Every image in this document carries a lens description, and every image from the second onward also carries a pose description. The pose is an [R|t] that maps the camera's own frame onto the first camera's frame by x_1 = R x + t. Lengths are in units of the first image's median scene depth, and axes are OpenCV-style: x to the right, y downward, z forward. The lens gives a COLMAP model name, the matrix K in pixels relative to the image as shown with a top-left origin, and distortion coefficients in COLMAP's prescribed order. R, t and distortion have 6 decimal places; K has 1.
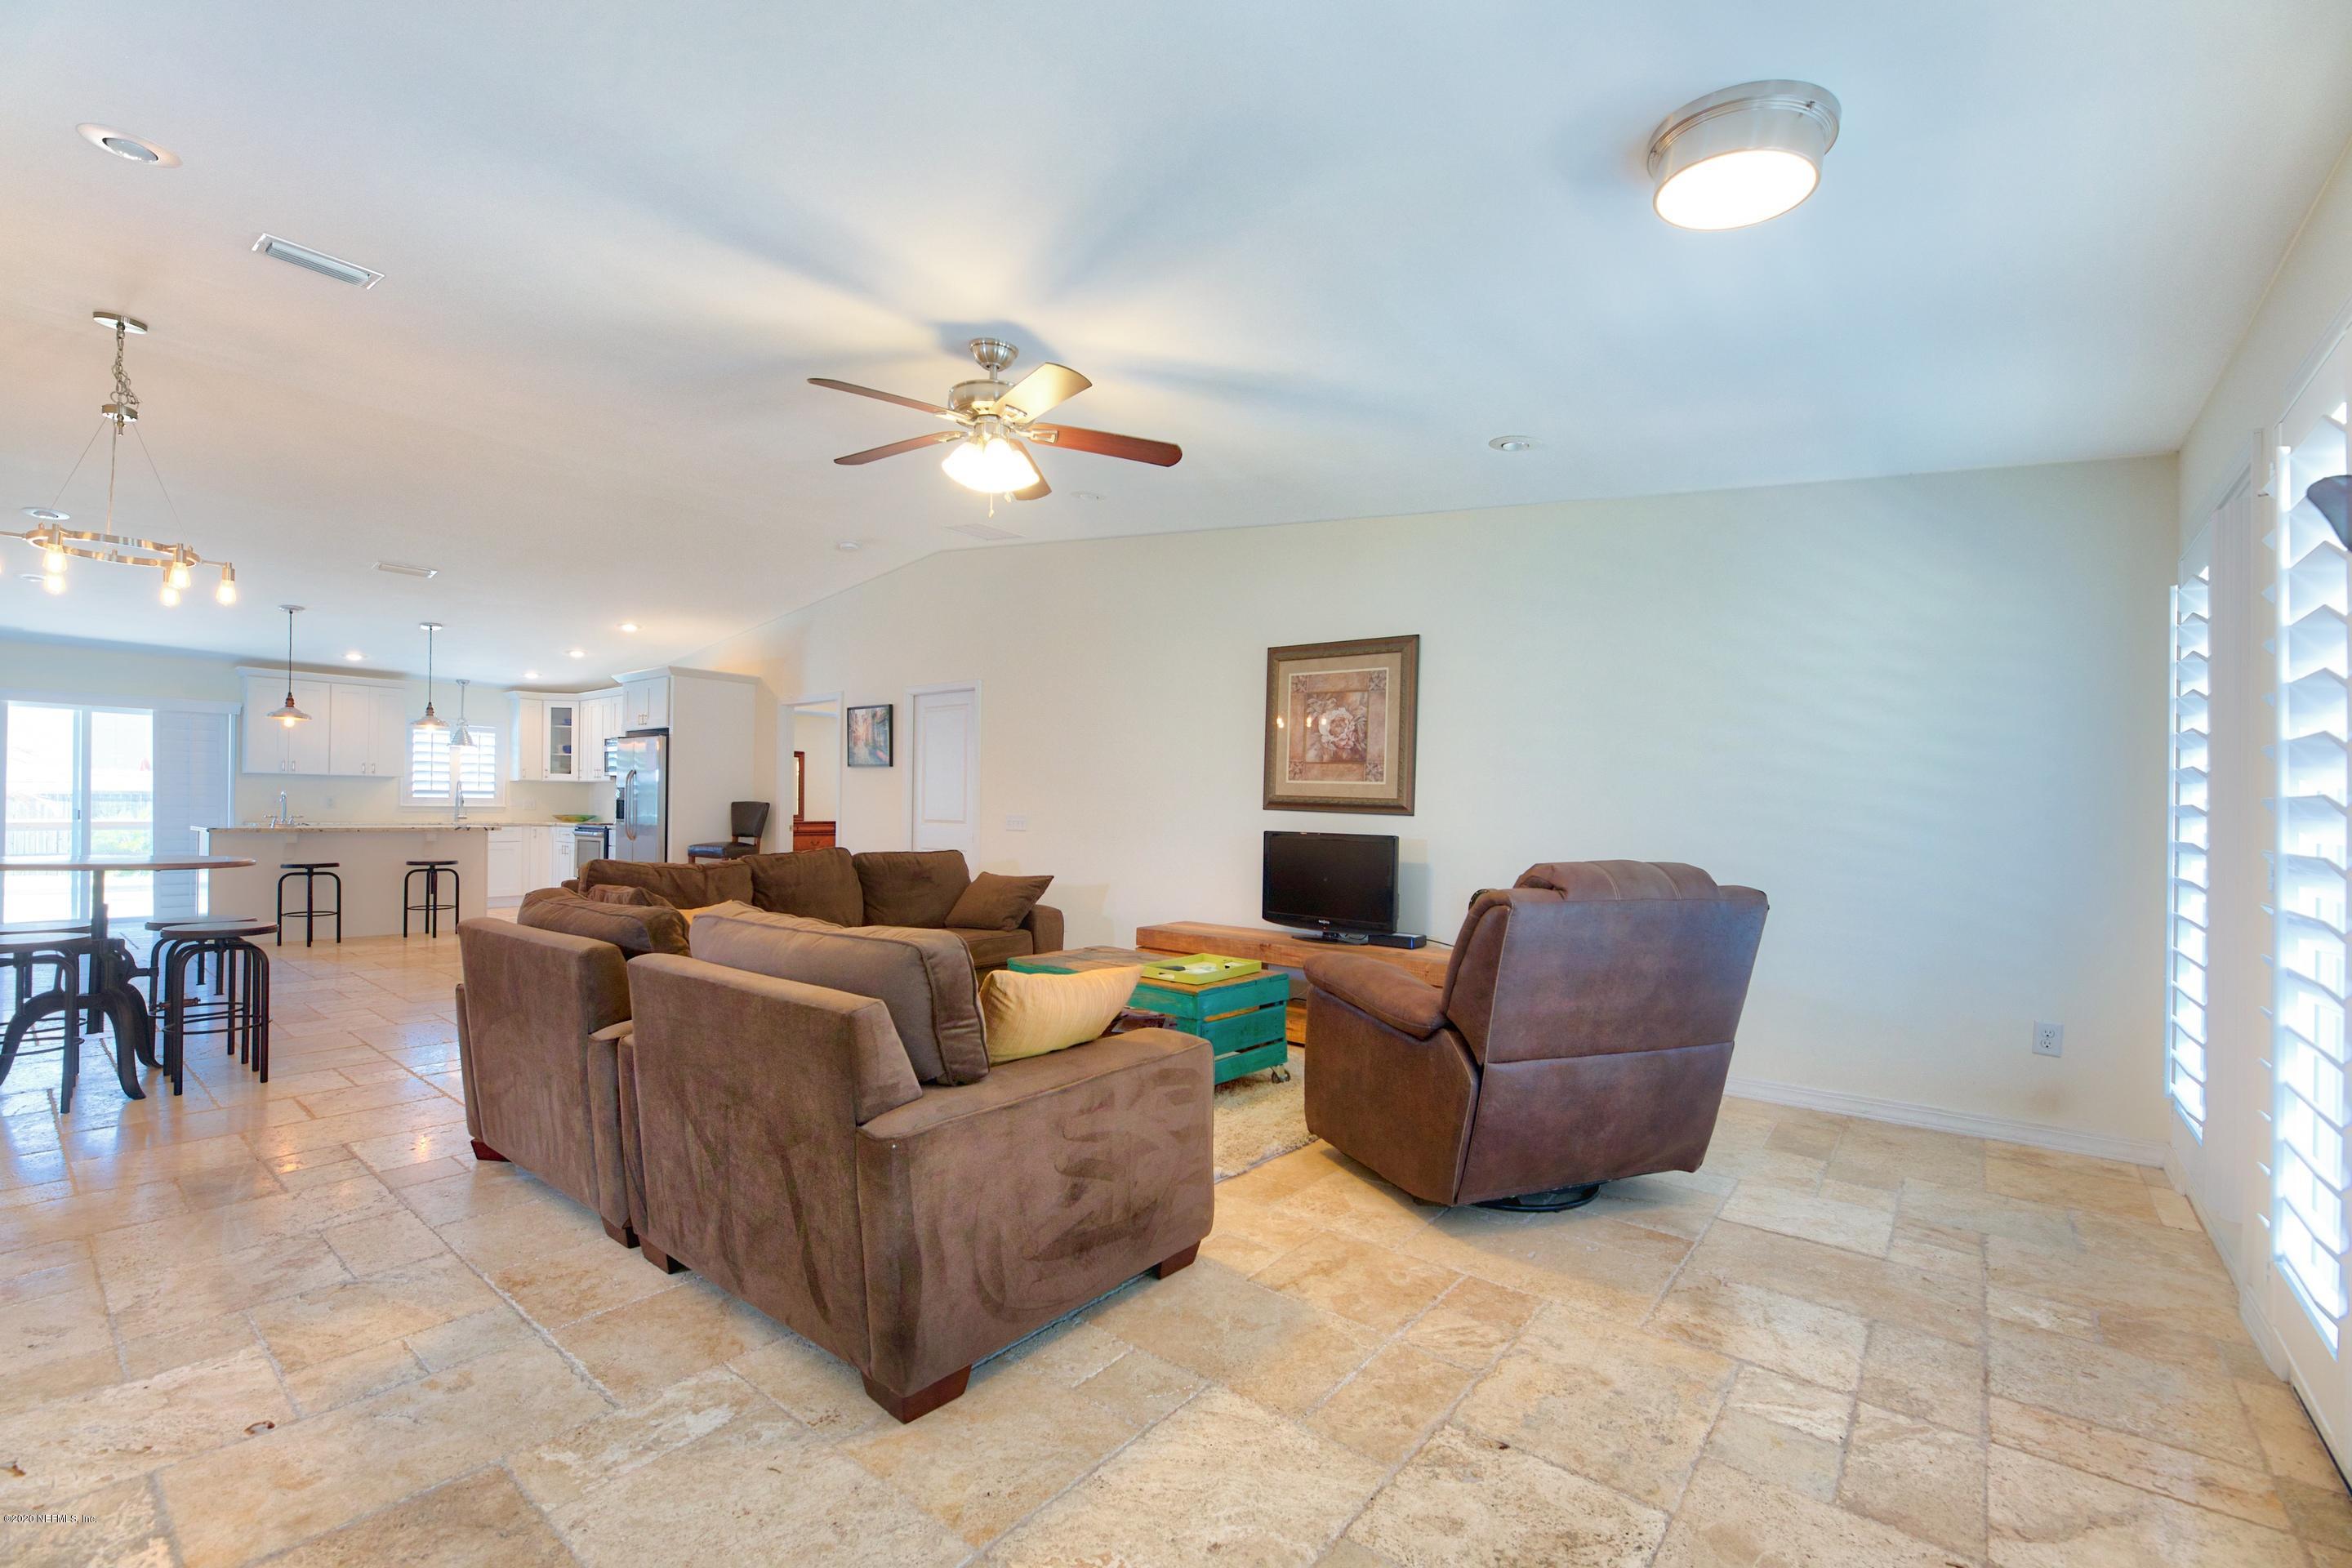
lens RADIAL K [[978.9, 0, 1174.2], [0, 978.9, 802.5], [0, 0, 1]] dist [-0.002327, -0.003788]
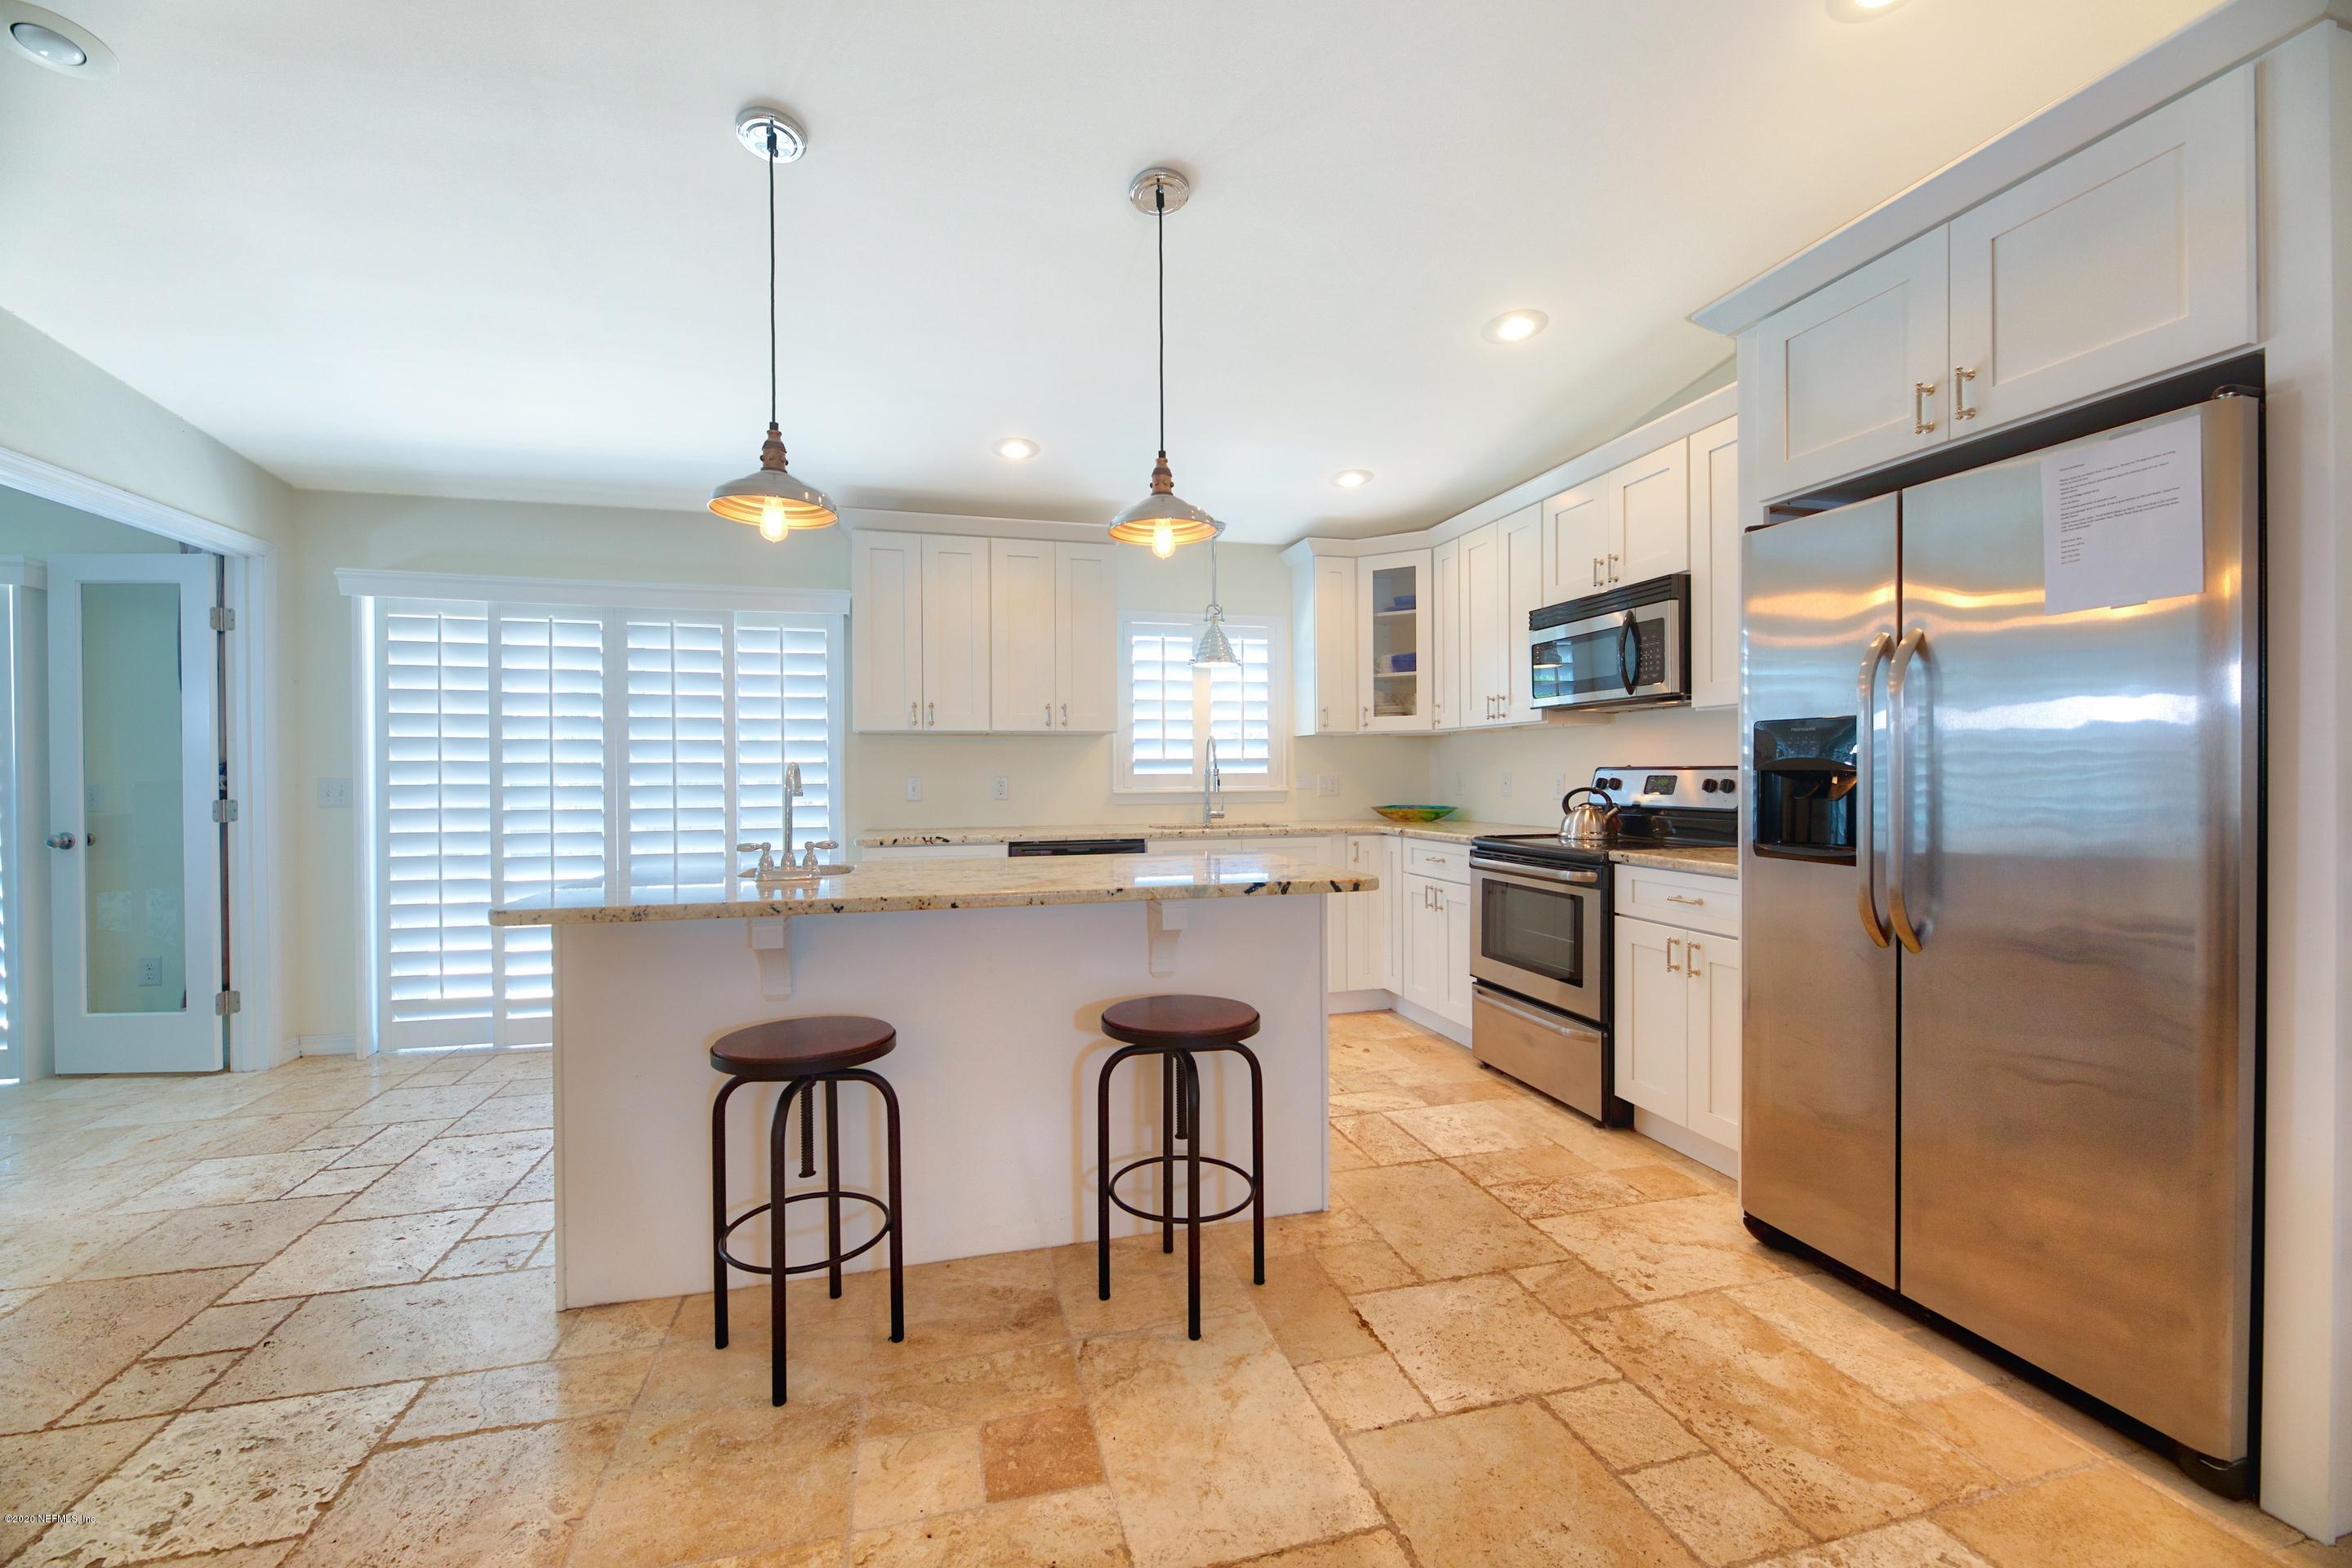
lens RADIAL K [[940.2, 0, 1173.2], [0, 940.2, 783.5], [0, 0, 1]] dist [0.000946, -0.004072]
pose [[0.806320, -0.012312, -0.591352, -0.918541], [0.019291, 0.999799, 0.005488, -0.006255], [0.591165, -0.015833, 0.806395, 1.195454]]
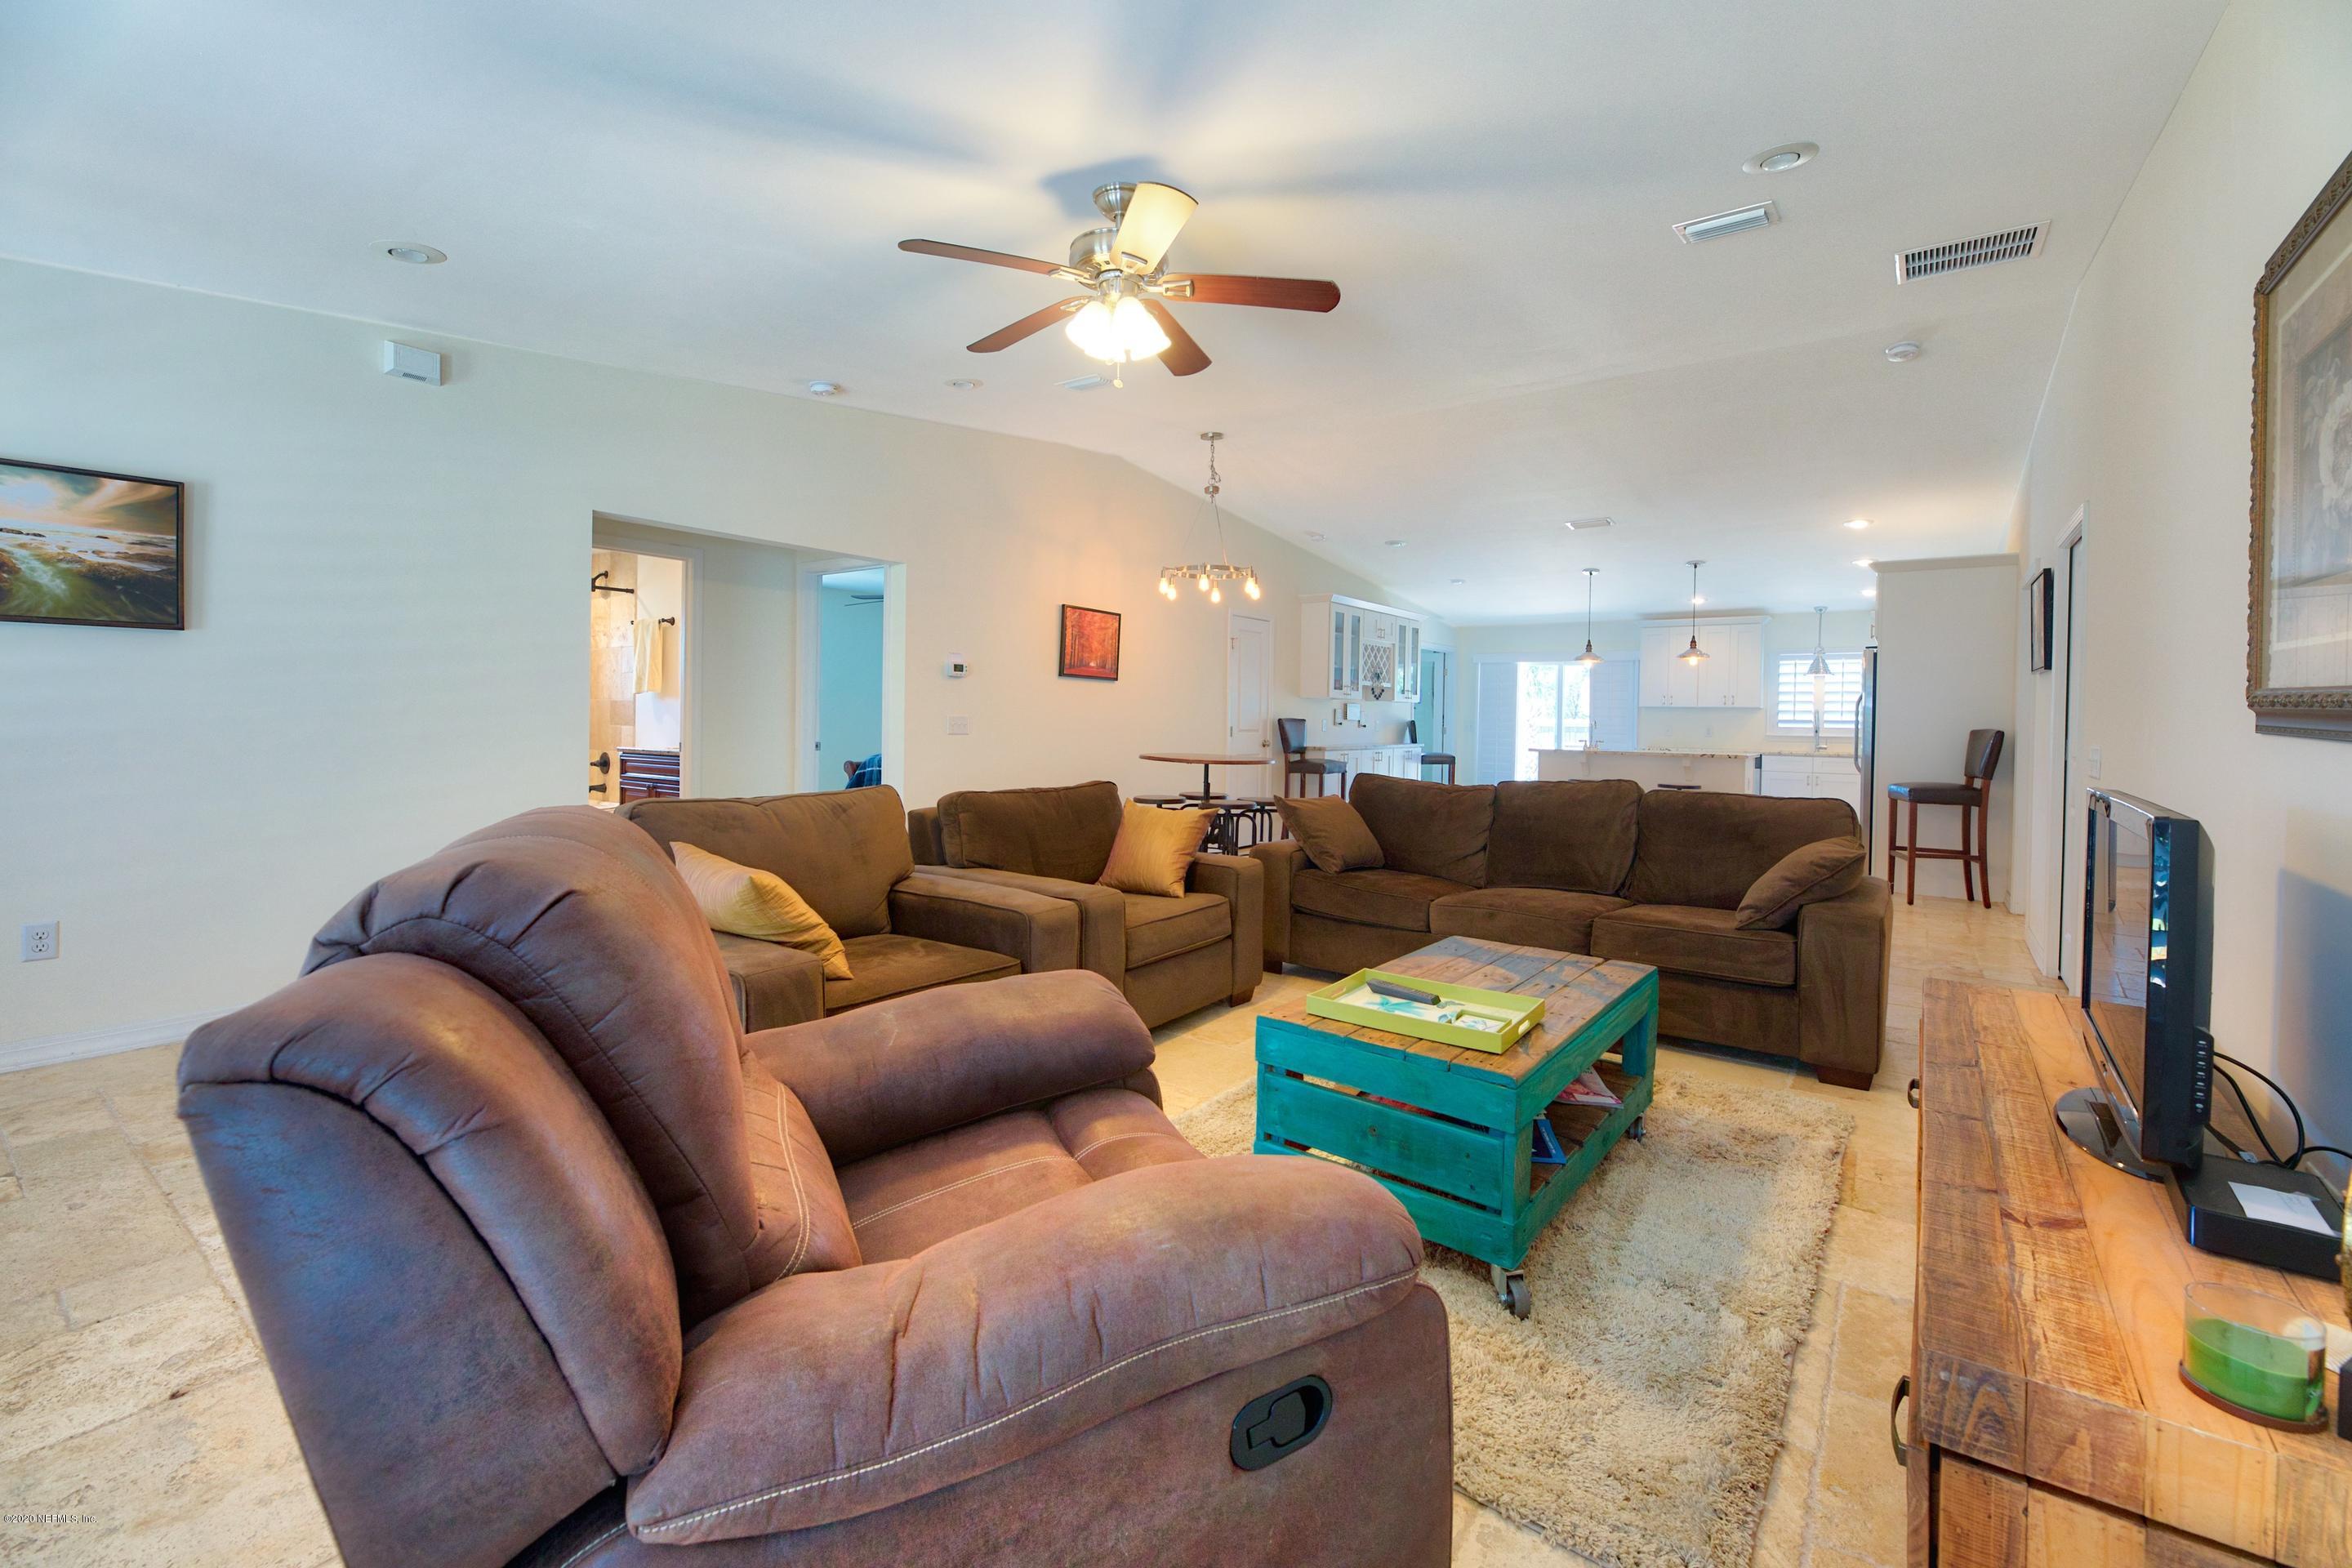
lens RADIAL K [[981.8, 0, 1190.8], [0, 981.8, 729.3], [0, 0, 1]] dist [0.001273, 0.000292]
pose [[0.046854, -0.001617, -0.998900, 0.430804], [-0.011345, 0.999933, -0.002151, 0.011876], [0.998837, 0.011433, 0.046833, 0.627404]]
